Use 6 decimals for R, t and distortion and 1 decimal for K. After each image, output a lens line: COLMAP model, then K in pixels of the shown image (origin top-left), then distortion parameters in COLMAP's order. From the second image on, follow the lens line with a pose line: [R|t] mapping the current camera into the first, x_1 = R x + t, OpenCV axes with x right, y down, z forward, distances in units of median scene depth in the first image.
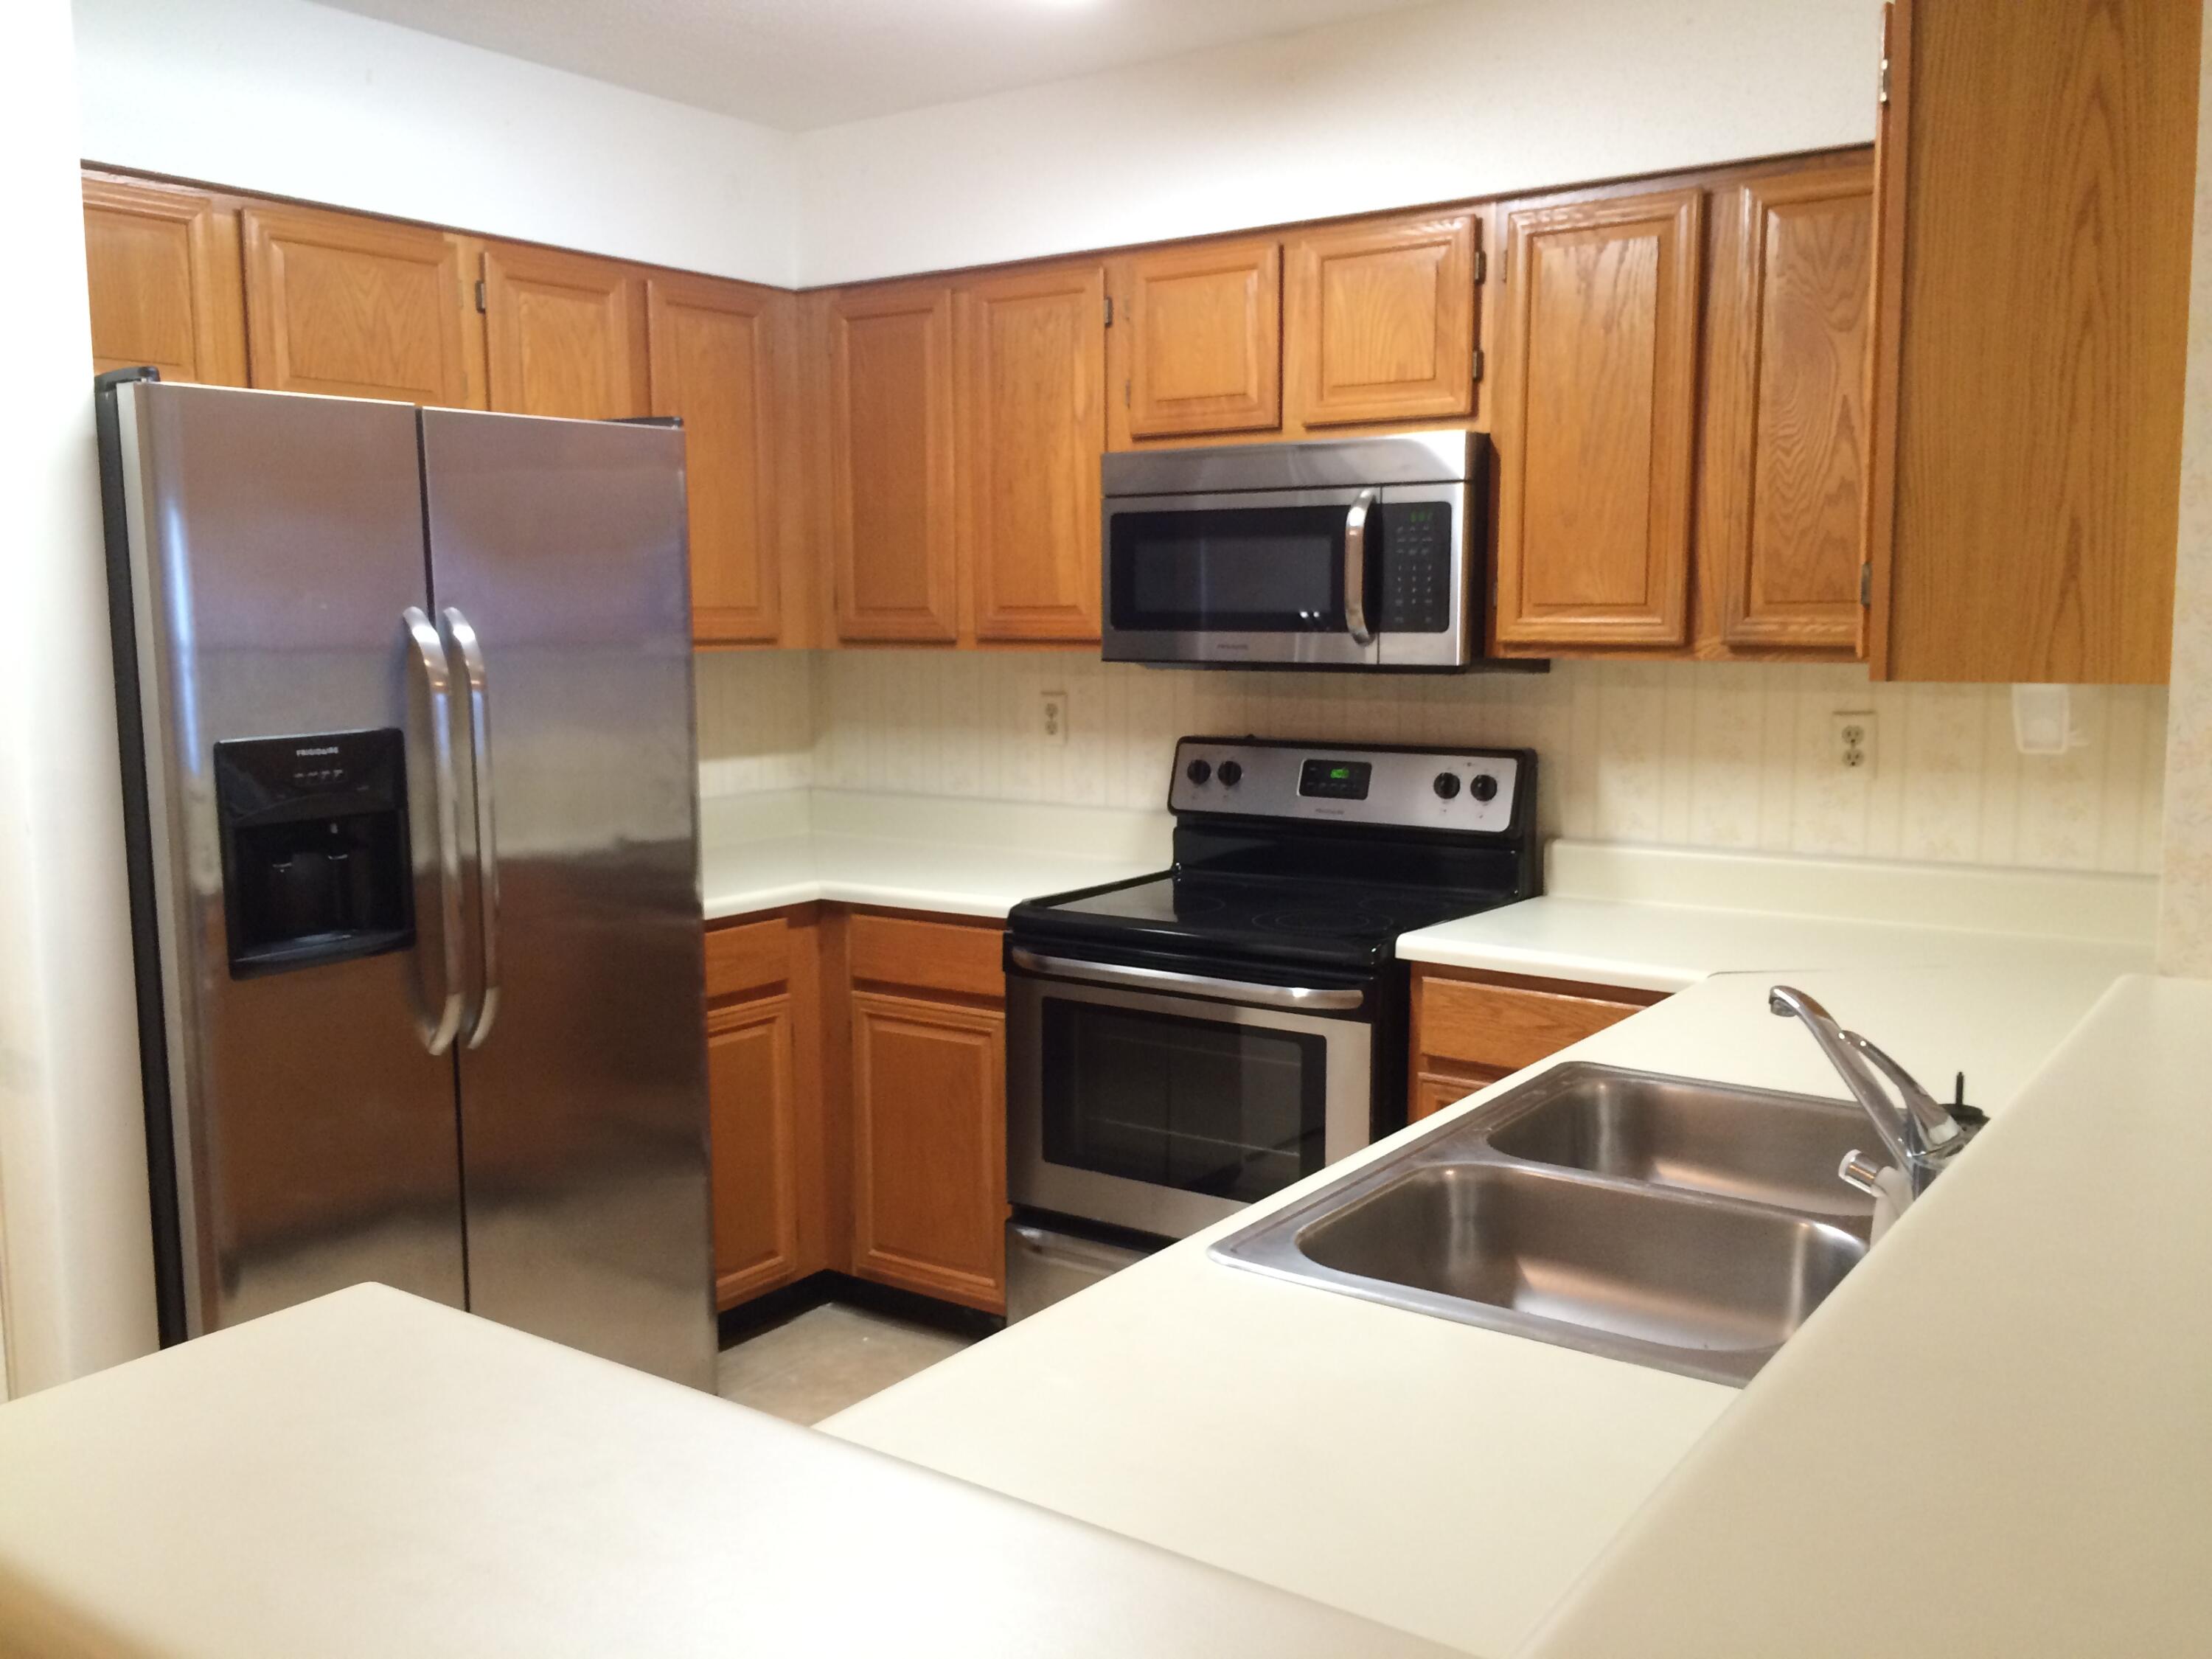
lens RADIAL K [[1911.5, 0, 1094.4], [0, 1911.5, 821.0], [0, 0, 1]] dist [0.087661, -0.116632]
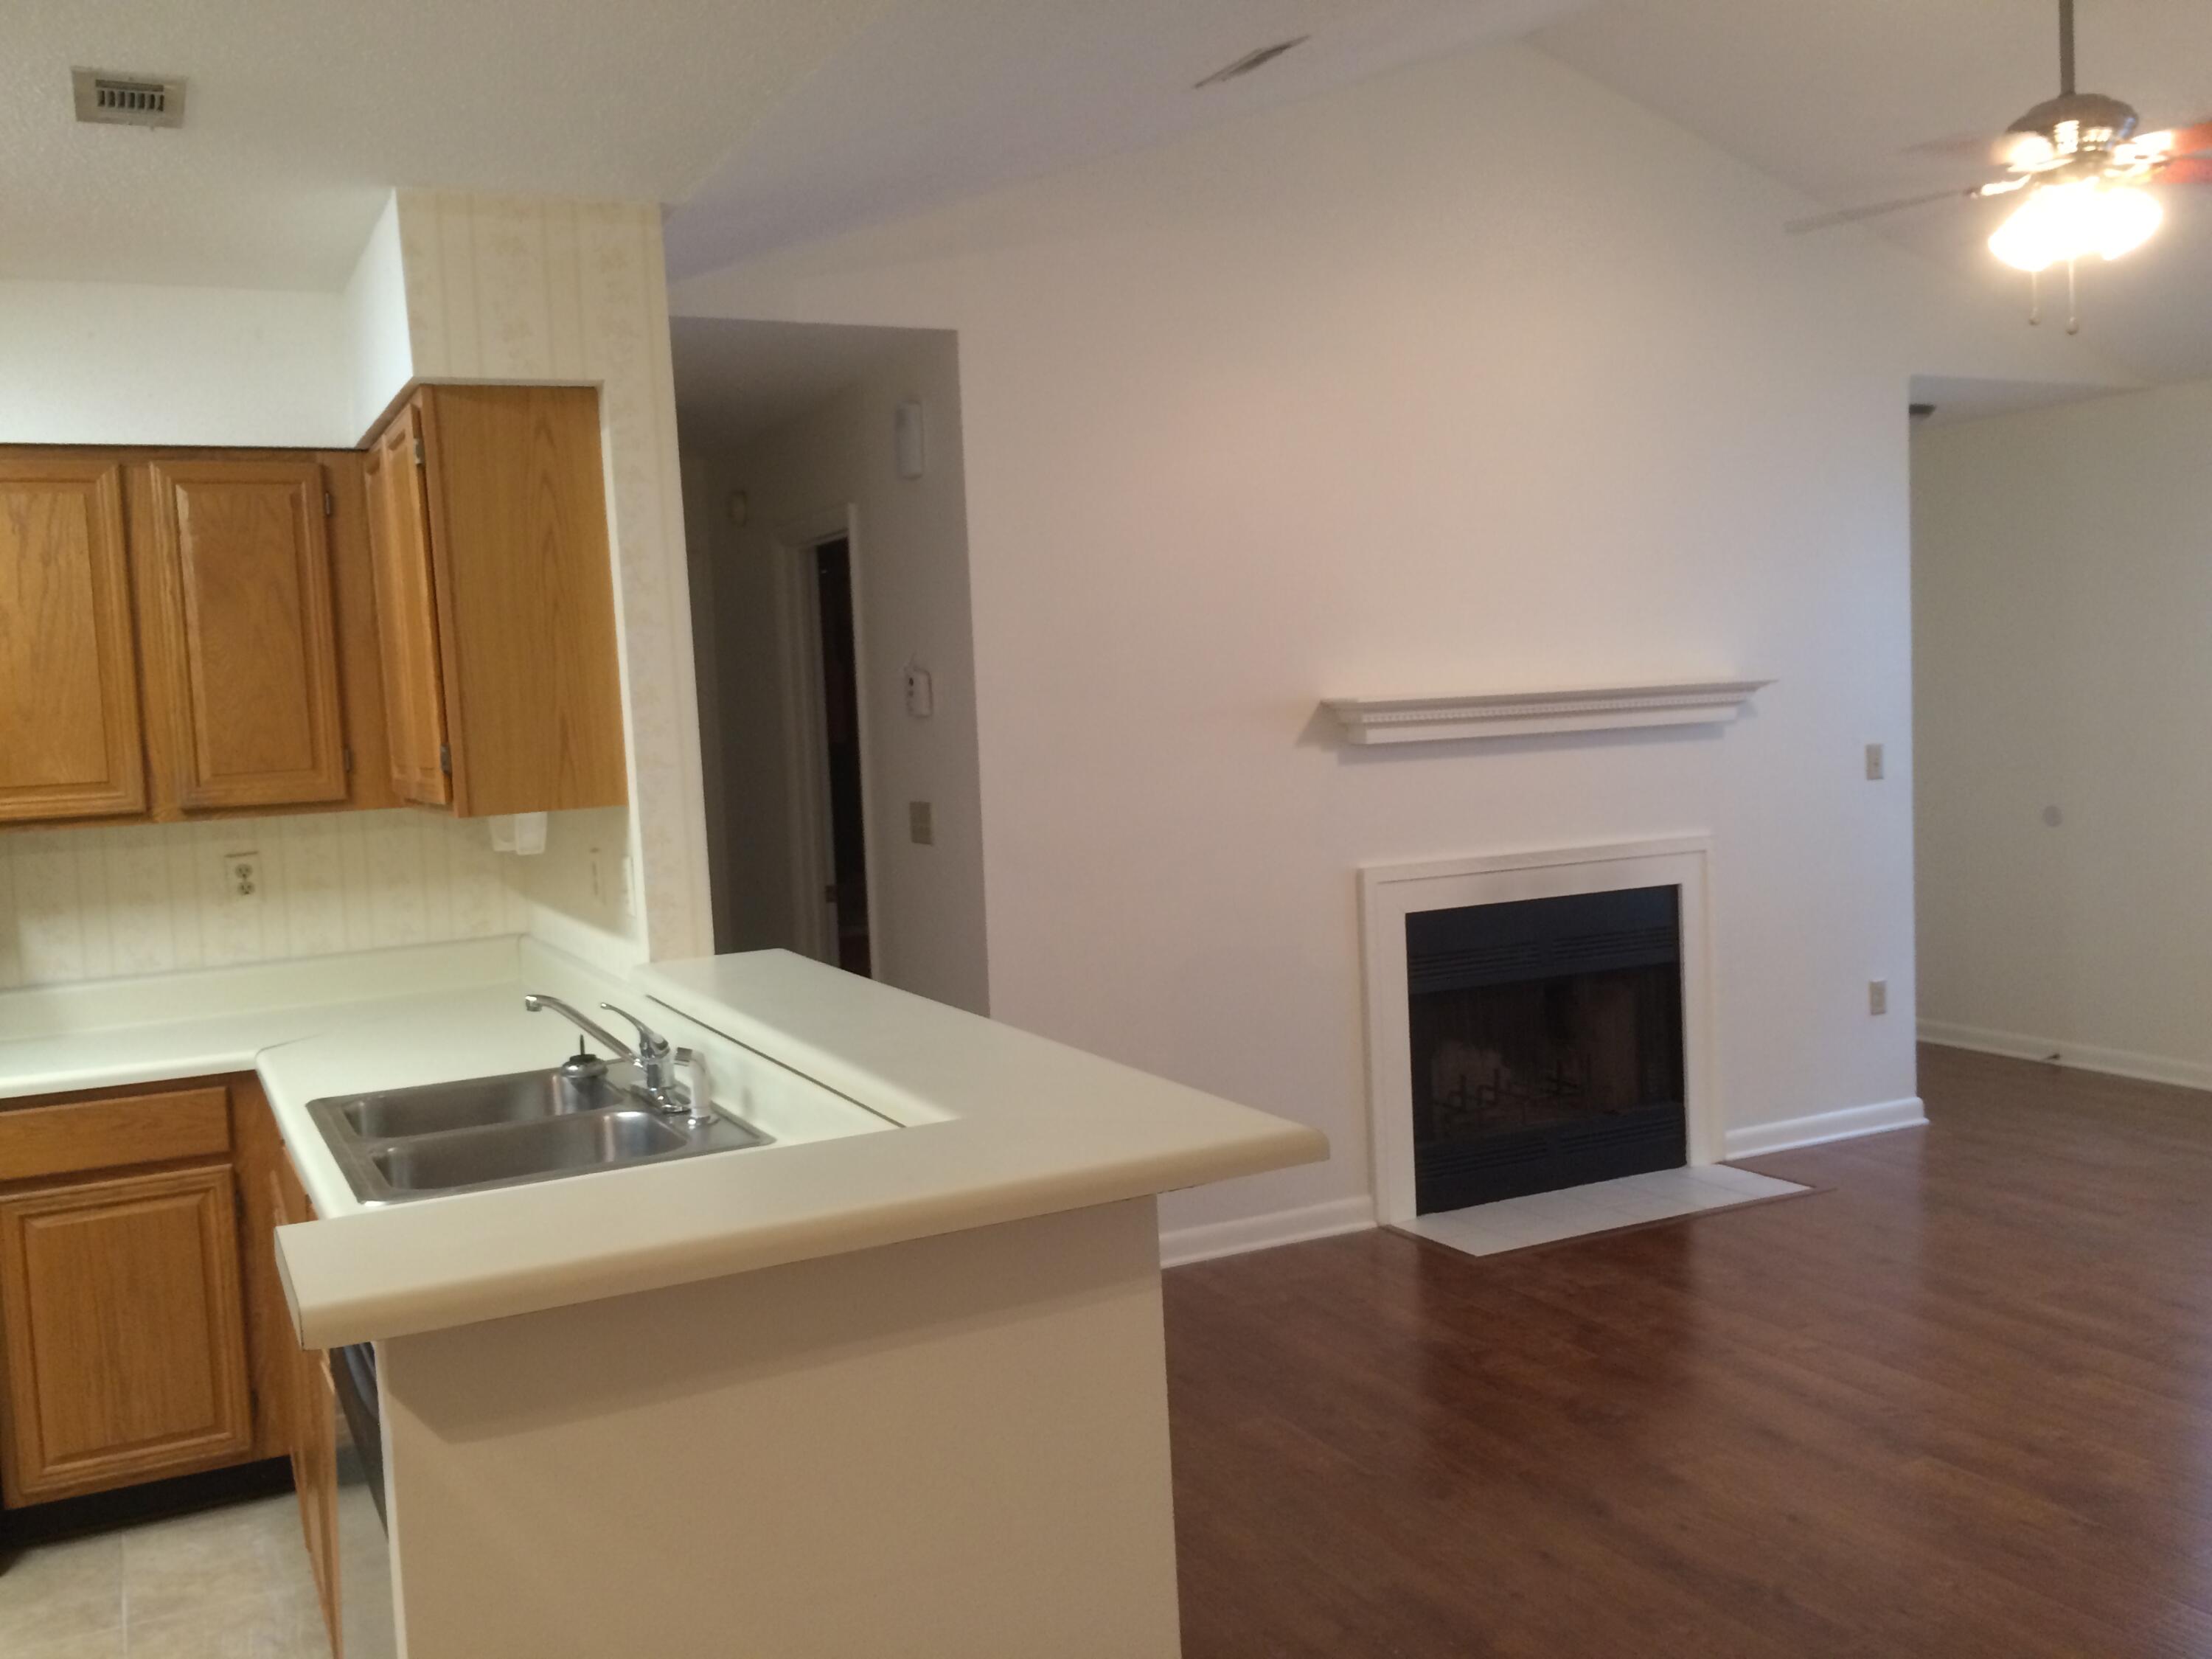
lens RADIAL K [[1911.5, 0, 1094.9], [0, 1911.5, 821.8], [0, 0, 1]] dist [0.087661, -0.116632]
pose [[0.464550, -0.079250, 0.881994, -0.503688], [0.148291, 0.988885, 0.010749, -0.005671], [-0.873043, 0.125798, 0.471138, -0.139675]]
